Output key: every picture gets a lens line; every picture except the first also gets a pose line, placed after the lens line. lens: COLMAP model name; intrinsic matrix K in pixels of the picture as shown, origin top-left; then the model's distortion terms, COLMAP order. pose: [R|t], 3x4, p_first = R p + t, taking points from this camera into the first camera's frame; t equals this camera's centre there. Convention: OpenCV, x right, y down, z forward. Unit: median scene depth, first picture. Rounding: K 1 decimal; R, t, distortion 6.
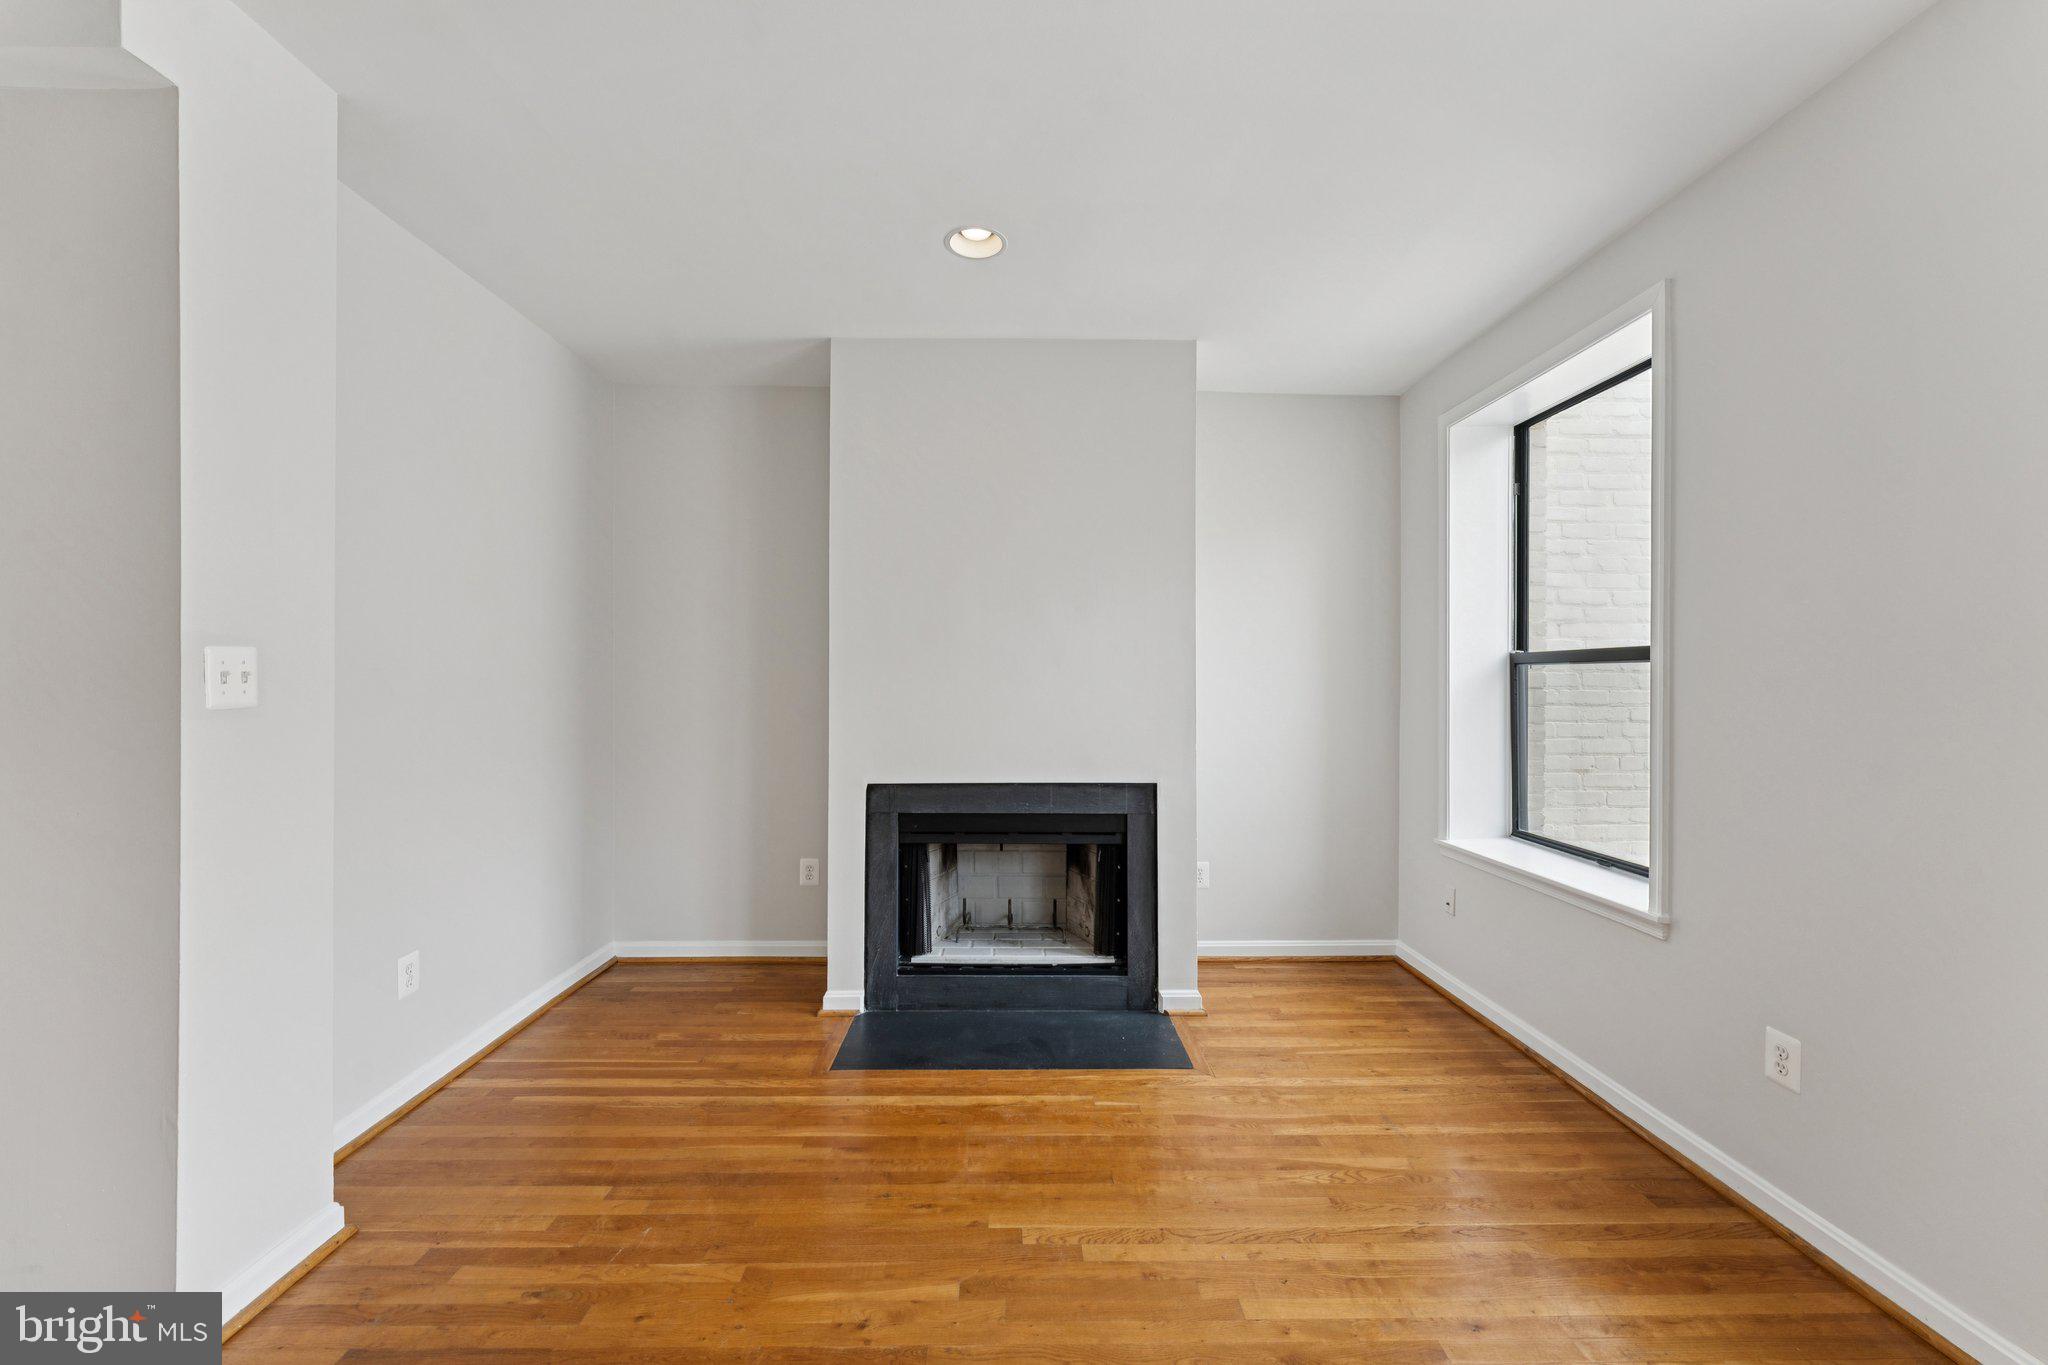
lens RADIAL K [[820.9, 0, 1021.9], [0, 820.9, 679.7], [0, 0, 1]] dist [0.000486, -0.000355]
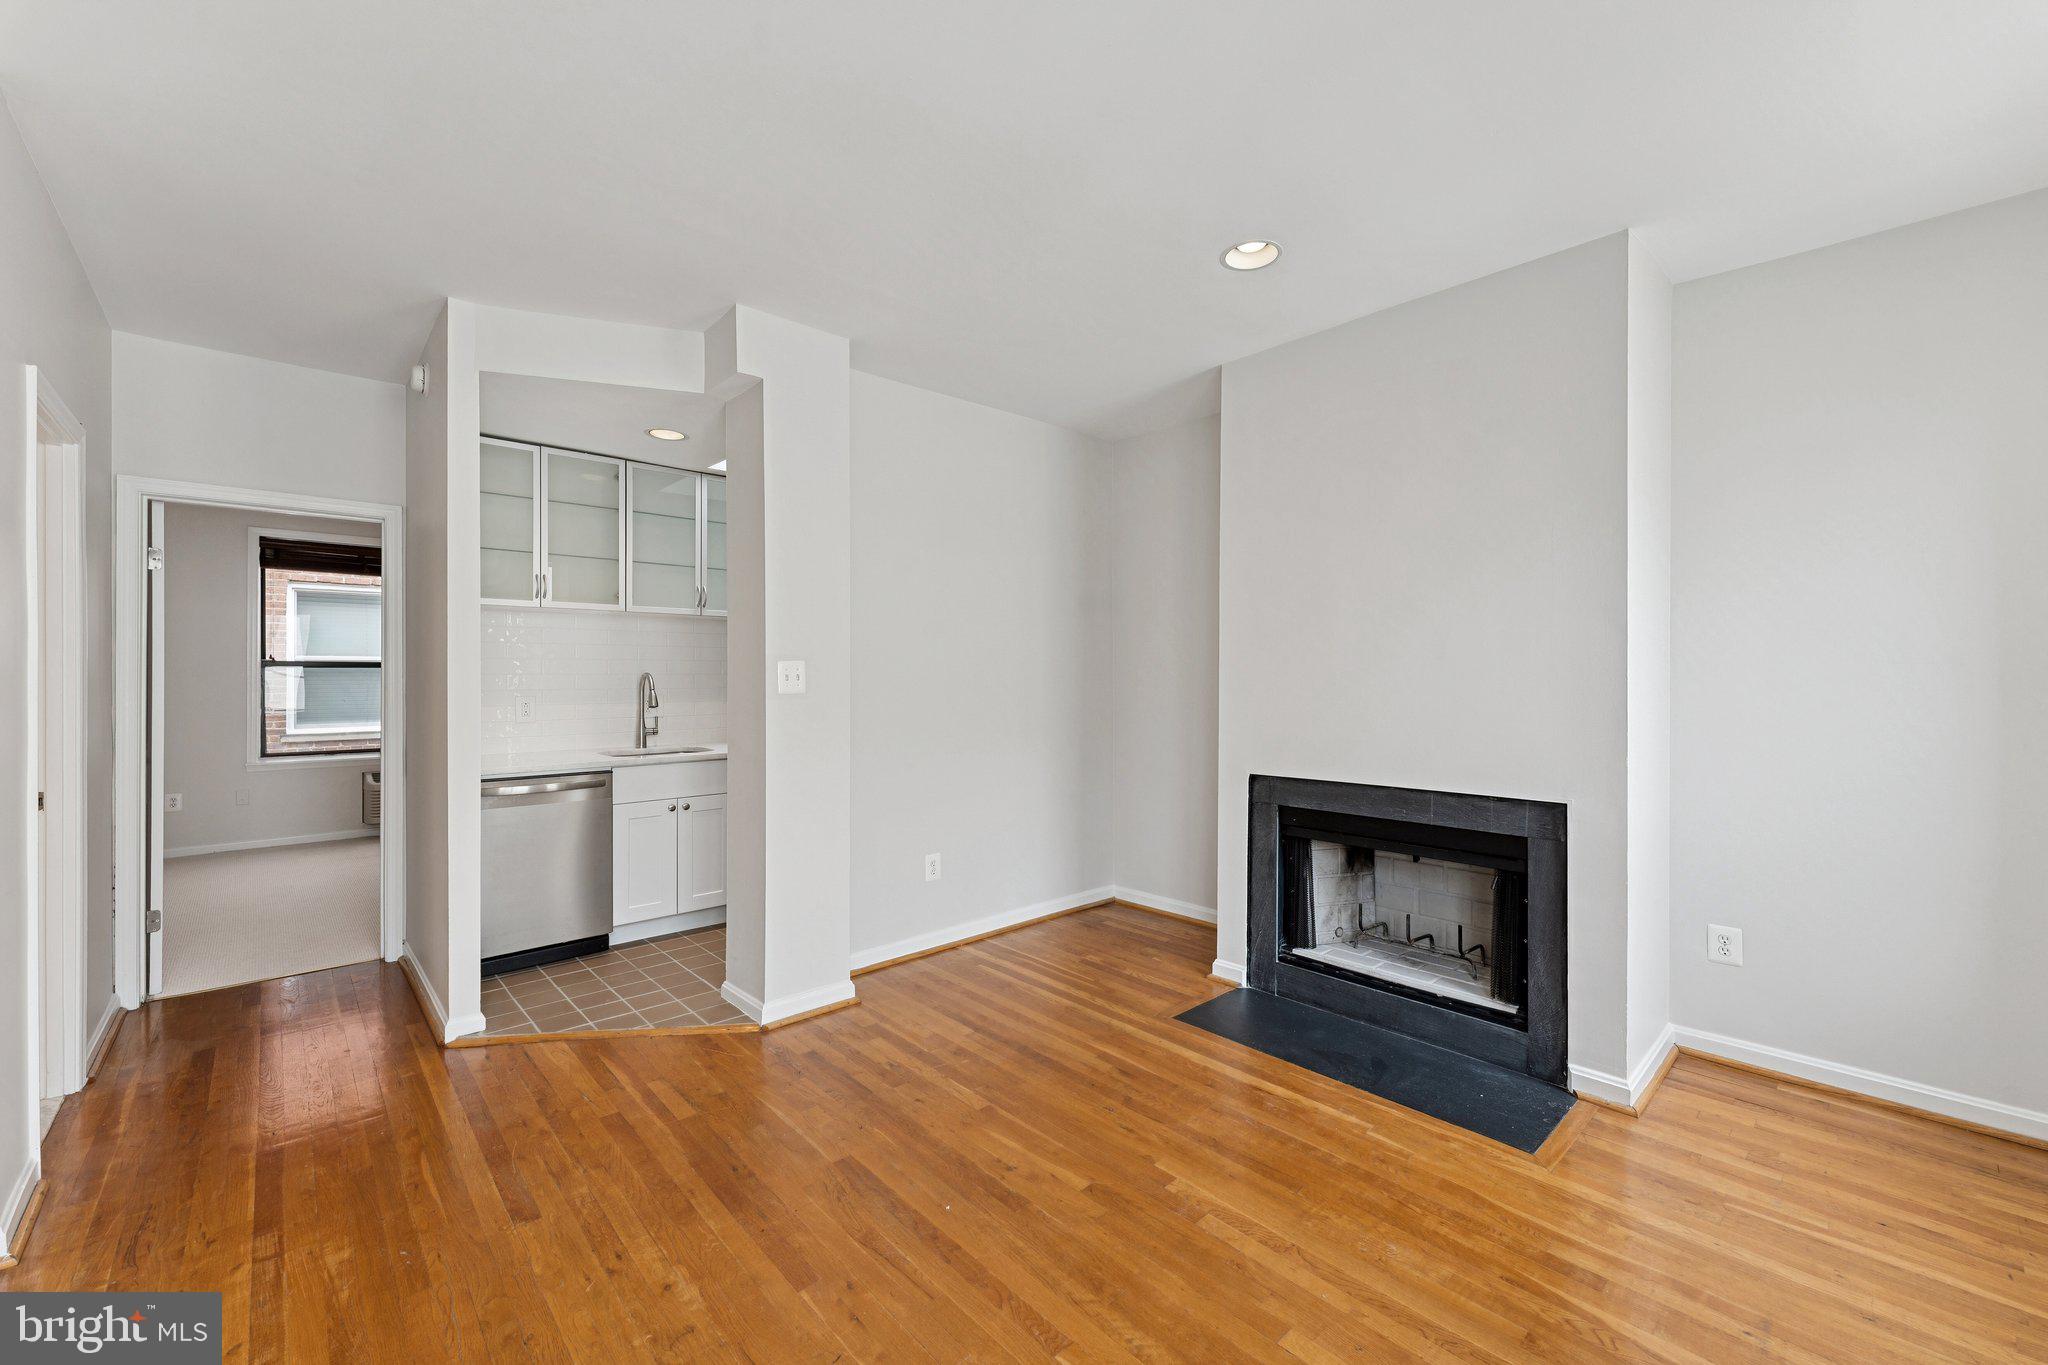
lens RADIAL K [[817.8, 0, 1025.2], [0, 817.8, 675.1], [0, 0, 1]] dist [0.000287, -0.000486]
pose [[0.665439, -0.005878, -0.746429, 0.418442], [0.005078, 0.999982, -0.003348, 0.000513], [0.746435, -0.001562, 0.665456, 0.077148]]
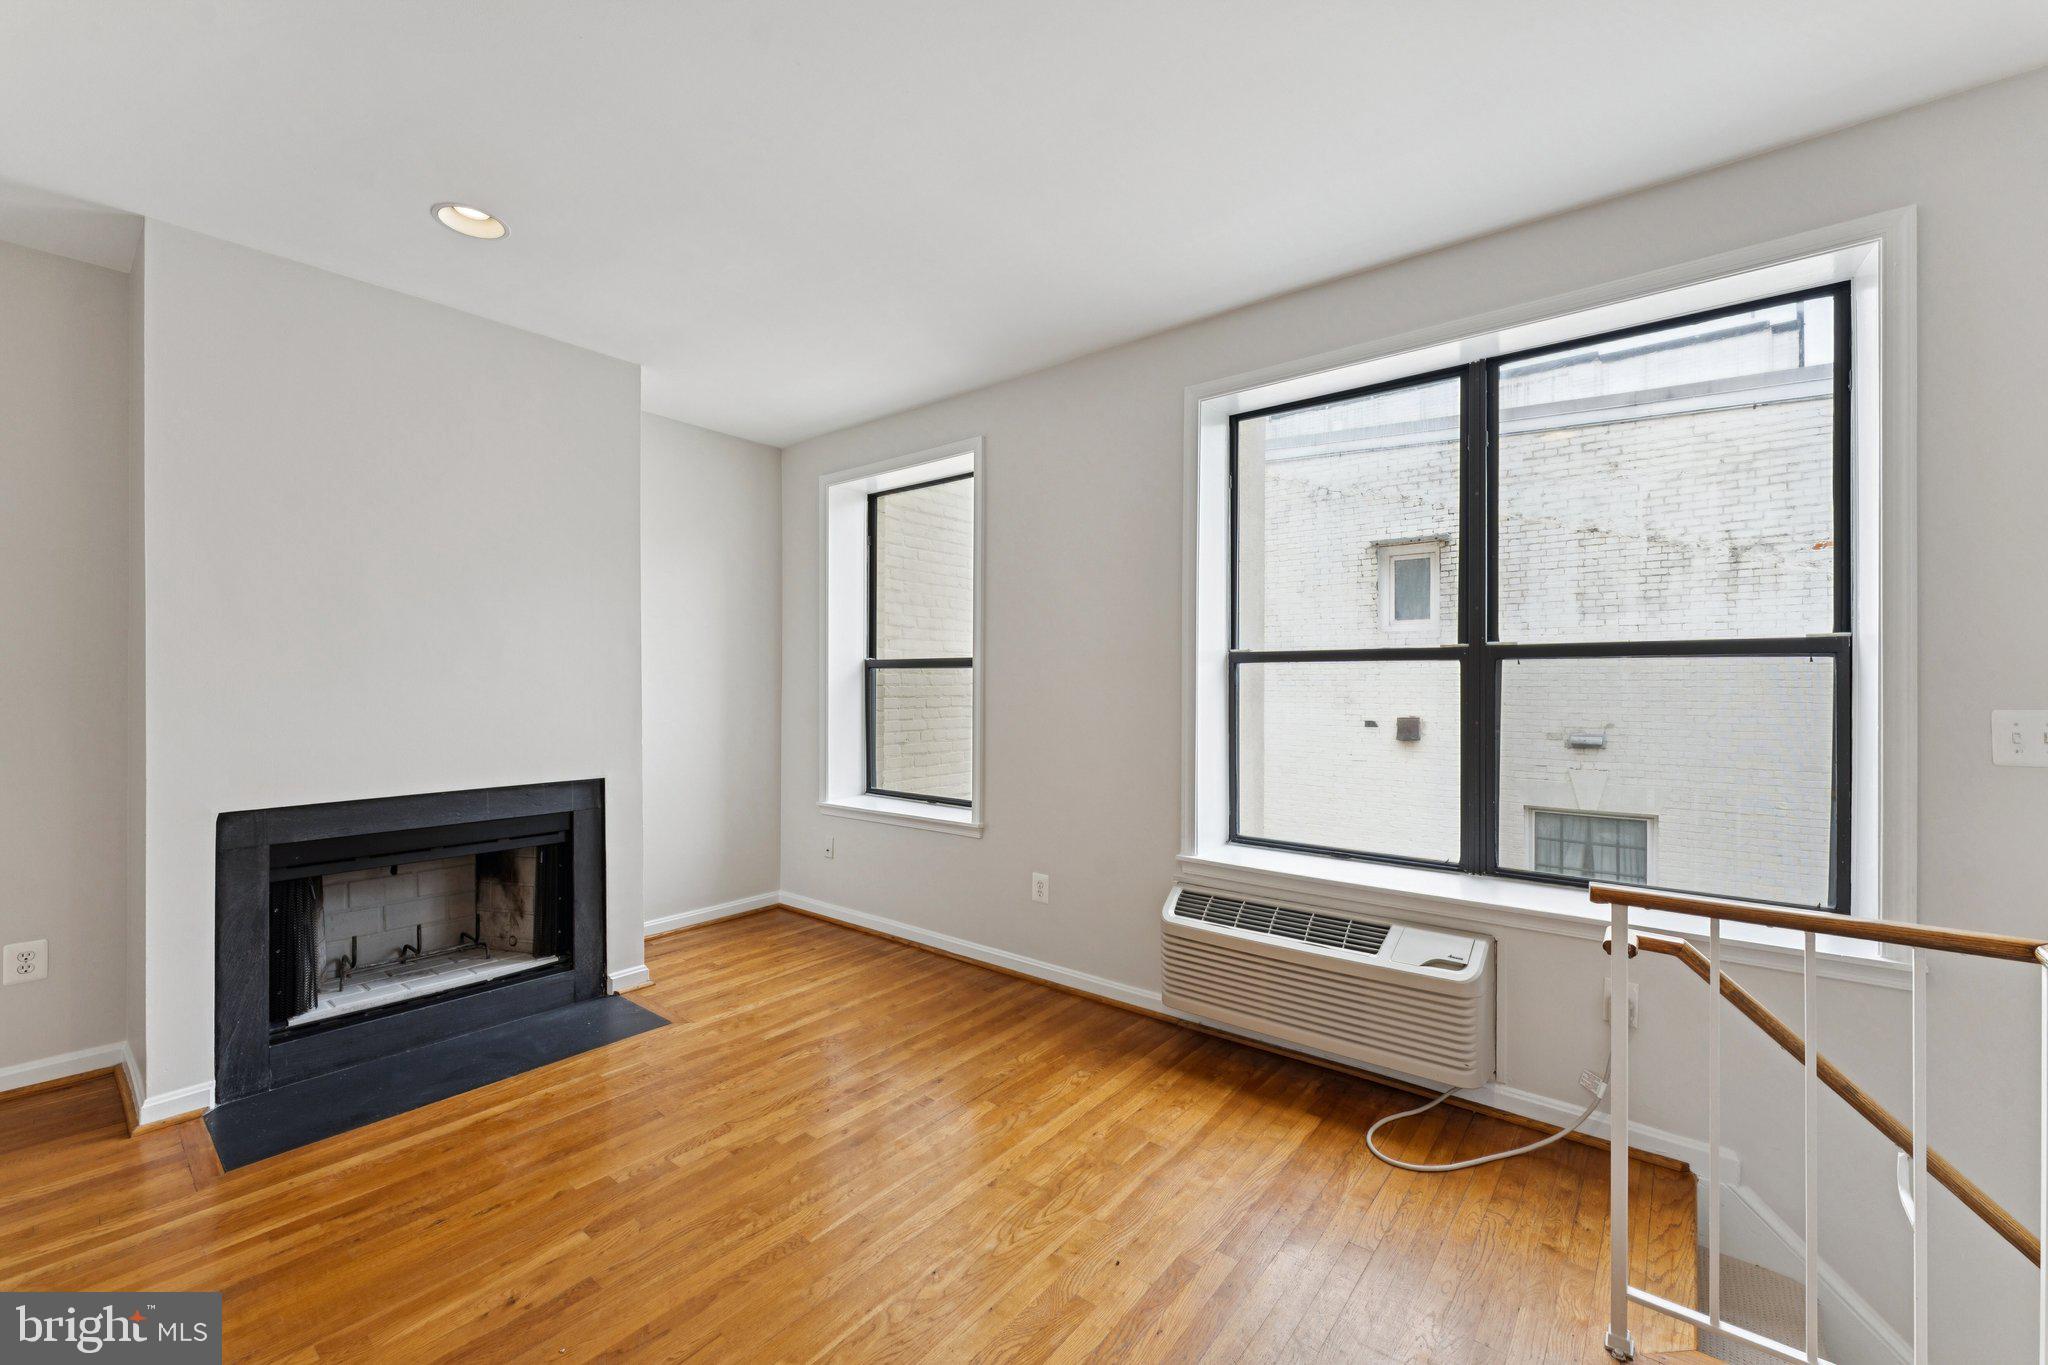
lens RADIAL K [[816.6, 0, 1028.1], [0, 816.6, 680.3], [0, 0, 1]] dist [0.001075, -0.000059]
pose [[0.640870, -0.000945, 0.767649, -0.295972], [-0.001000, 0.999997, 0.002066, -0.001380], [-0.767649, -0.002092, 0.640867, -0.085271]]
